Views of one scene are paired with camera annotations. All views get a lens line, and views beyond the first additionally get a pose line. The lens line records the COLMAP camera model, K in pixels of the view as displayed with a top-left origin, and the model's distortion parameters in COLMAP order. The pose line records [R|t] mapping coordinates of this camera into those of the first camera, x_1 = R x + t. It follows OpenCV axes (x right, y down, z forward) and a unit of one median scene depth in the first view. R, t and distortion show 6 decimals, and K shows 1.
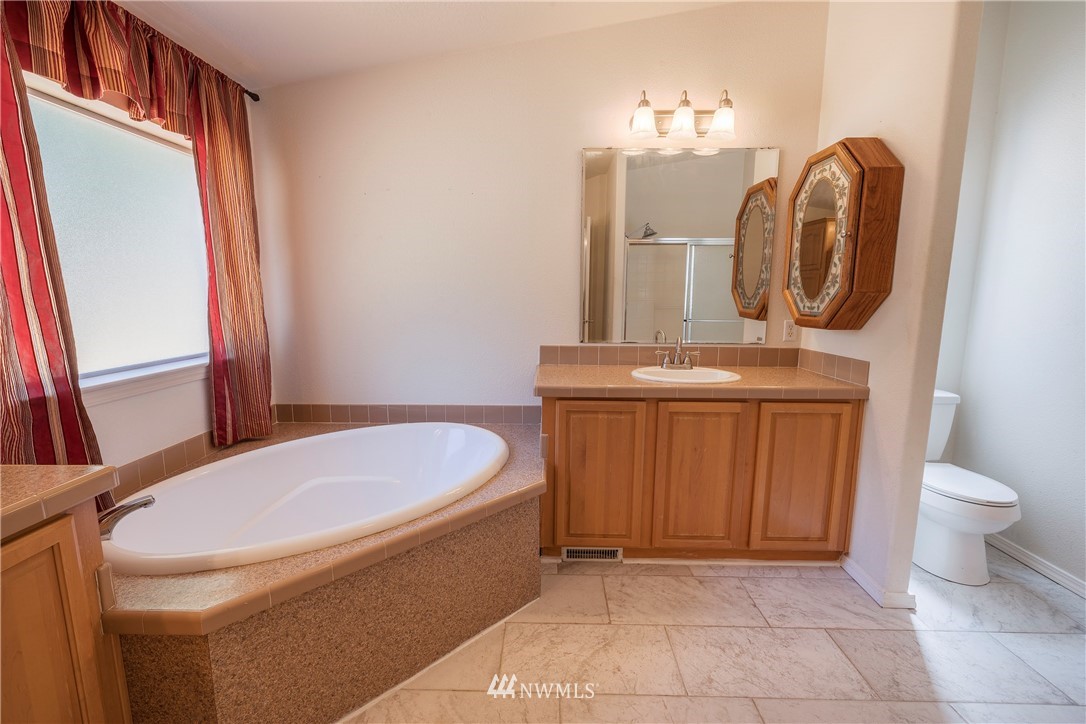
lens RADIAL K [[452.3, 0, 540.8], [0, 452.3, 356.8], [0, 0, 1]] dist [-0.000991, 0.000179]
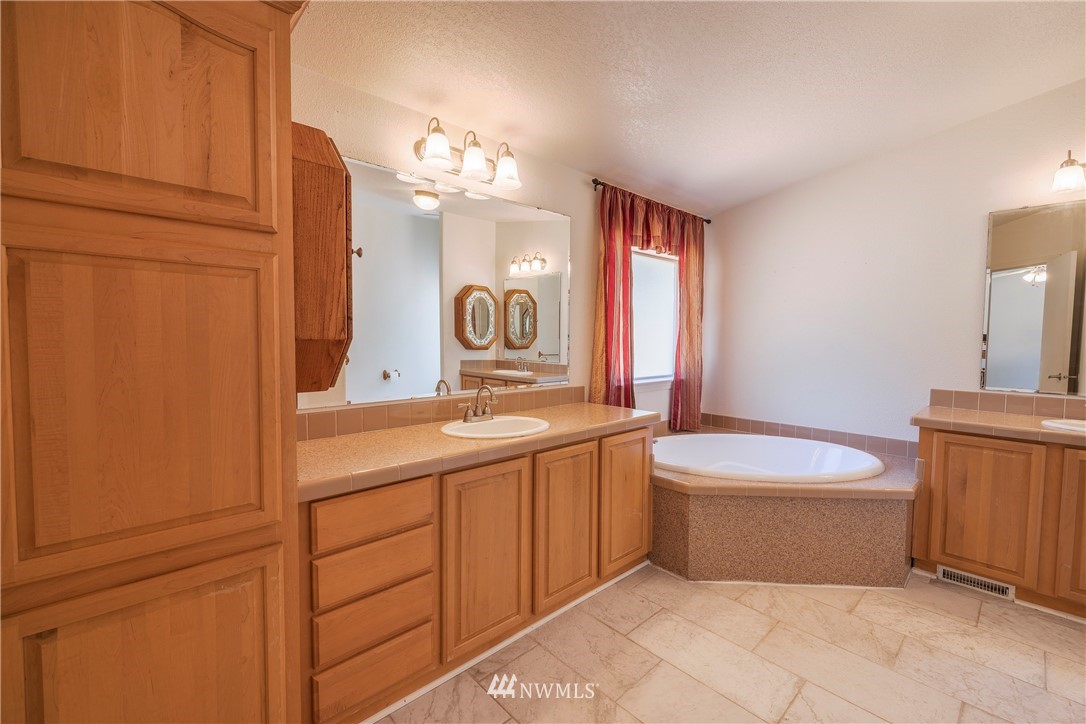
lens RADIAL K [[452.3, 0, 540.8], [0, 452.3, 356.8], [0, 0, 1]] dist [-0.000991, 0.000179]
pose [[0.690784, 0.035641, -0.722182, 0.169419], [-0.108432, 0.992596, -0.054731, 0.077455], [0.714884, 0.116115, 0.689535, -0.584479]]
